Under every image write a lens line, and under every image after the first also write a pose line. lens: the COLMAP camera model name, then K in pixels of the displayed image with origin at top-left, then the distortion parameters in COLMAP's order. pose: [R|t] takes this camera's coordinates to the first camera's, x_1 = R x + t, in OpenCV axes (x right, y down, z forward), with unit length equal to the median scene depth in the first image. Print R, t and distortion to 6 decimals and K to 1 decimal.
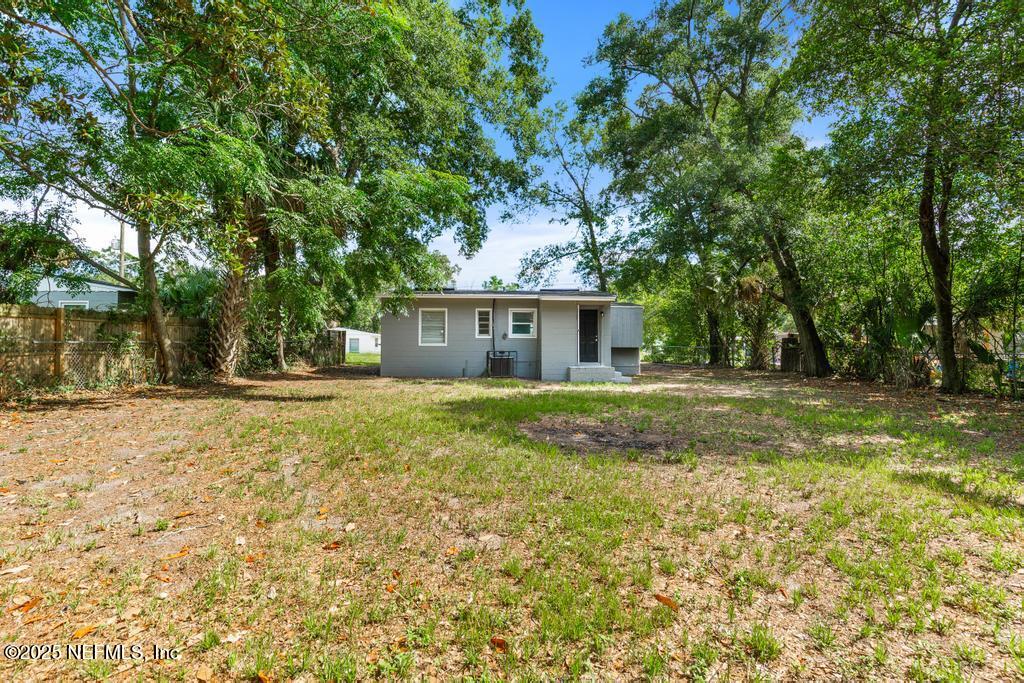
lens RADIAL K [[468.1, 0, 514.1], [0, 468.1, 354.0], [0, 0, 1]] dist [0.014003, -0.000082]
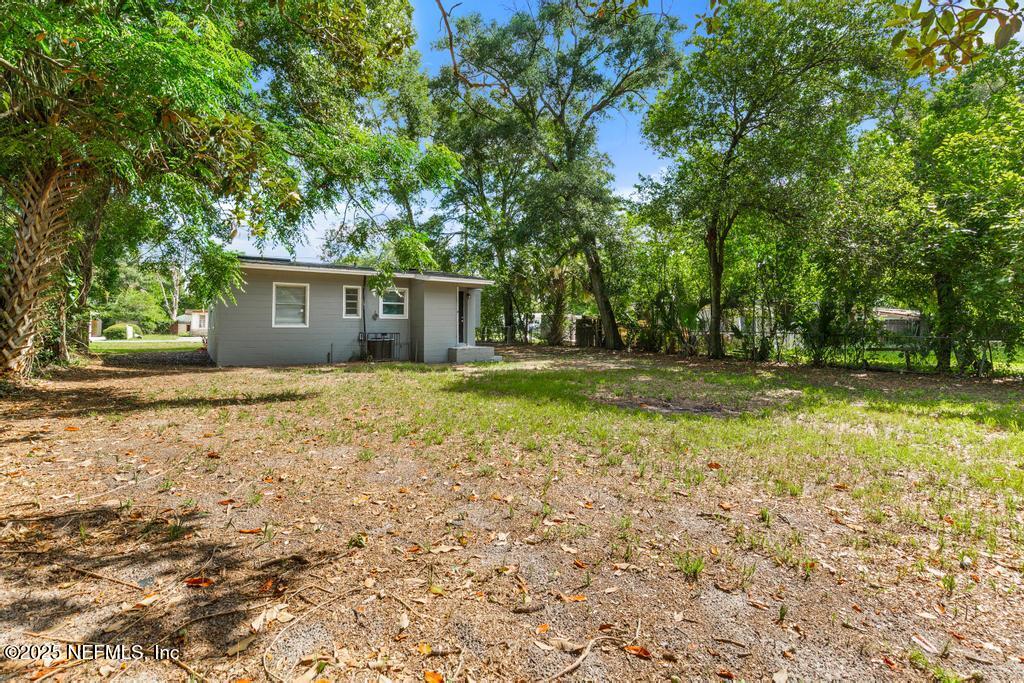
lens RADIAL K [[472.0, 0, 506.6], [0, 472.0, 328.9], [0, 0, 1]] dist [0.002786, 0.000126]
pose [[0.843187, -0.005846, 0.537589, -0.302556], [0.007582, 0.999971, -0.001019, -0.010823], [-0.537567, 0.004935, 0.843207, 0.070908]]
